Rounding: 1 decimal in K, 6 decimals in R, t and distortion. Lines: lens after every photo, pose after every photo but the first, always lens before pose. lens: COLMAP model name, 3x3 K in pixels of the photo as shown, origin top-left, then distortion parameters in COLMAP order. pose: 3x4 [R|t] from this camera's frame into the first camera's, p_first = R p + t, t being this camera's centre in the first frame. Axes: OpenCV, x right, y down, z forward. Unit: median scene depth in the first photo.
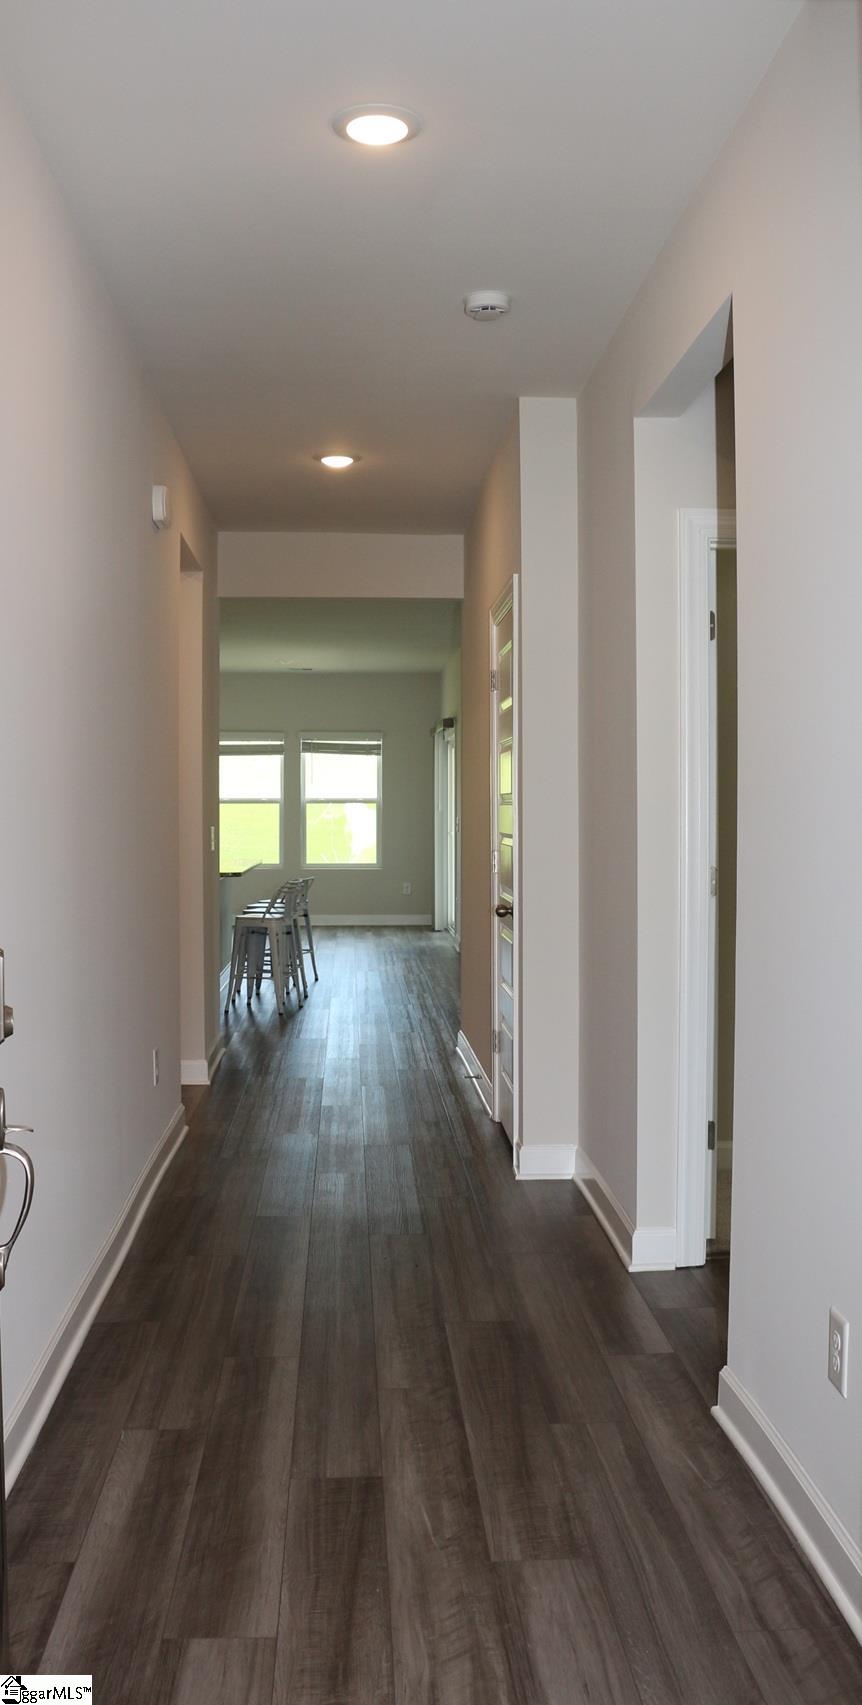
lens RADIAL K [[1797.1, 0, 431.0], [0, 1797.1, 852.5], [0, 0, 1]] dist [-0.004458, -0.003158]
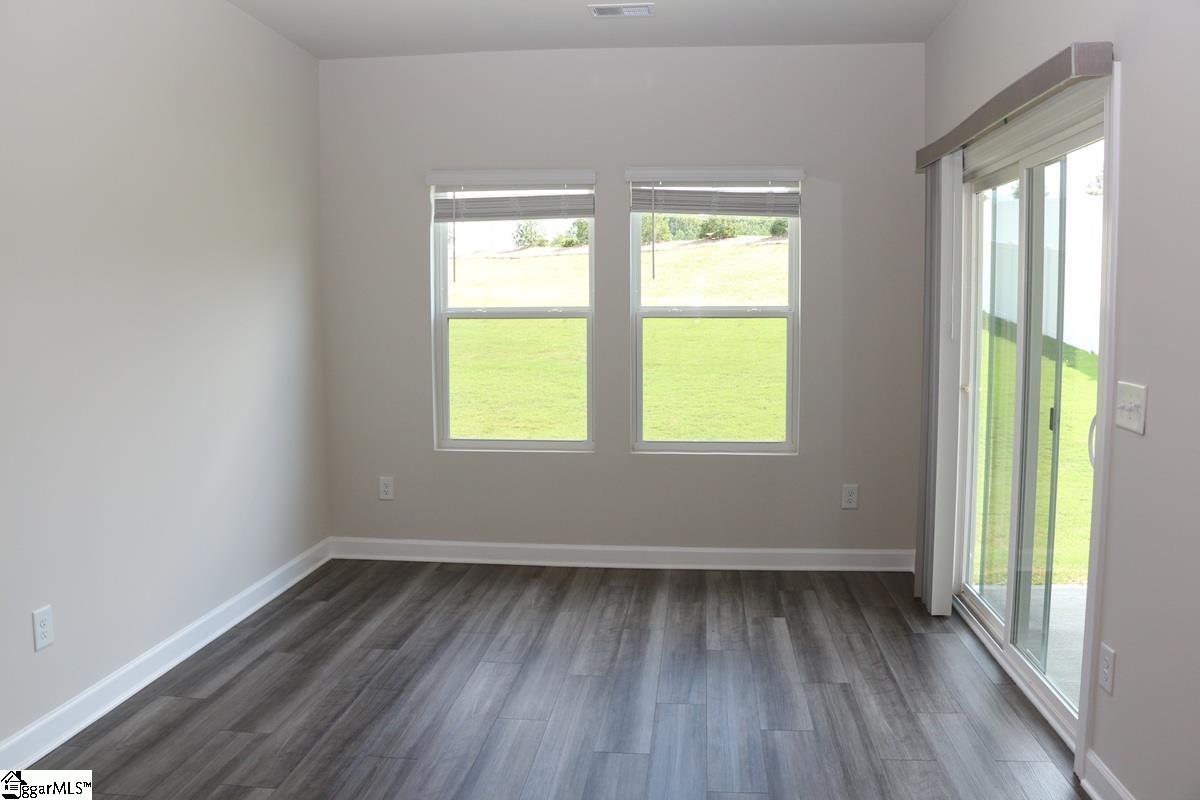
lens RADIAL K [[982.7, 0, 600.0], [0, 982.7, 400.0], [0, 0, 1]] dist [-0.191458, 0.155733]
pose [[0.989950, 0.015613, -0.140552, -0.043193], [-0.009731, 0.999052, 0.042437, -0.016541], [0.141081, -0.040643, 0.989163, 0.737622]]
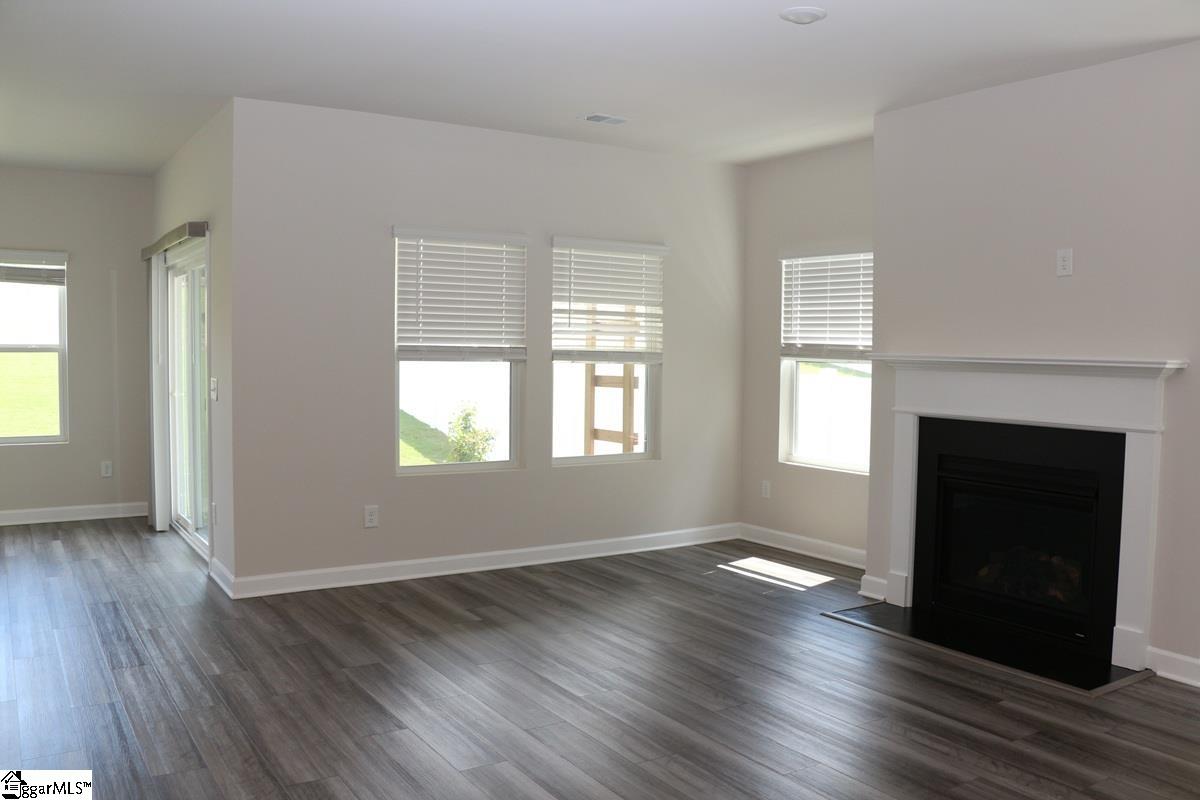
lens RADIAL K [[982.7, 0, 600.0], [0, 982.7, 400.0], [0, 0, 1]] dist [-0.191458, 0.155733]
pose [[0.857179, -0.011138, 0.514898, -0.037958], [0.010540, 0.999936, 0.004084, -0.007793], [-0.514911, 0.001926, 0.857241, 0.568297]]
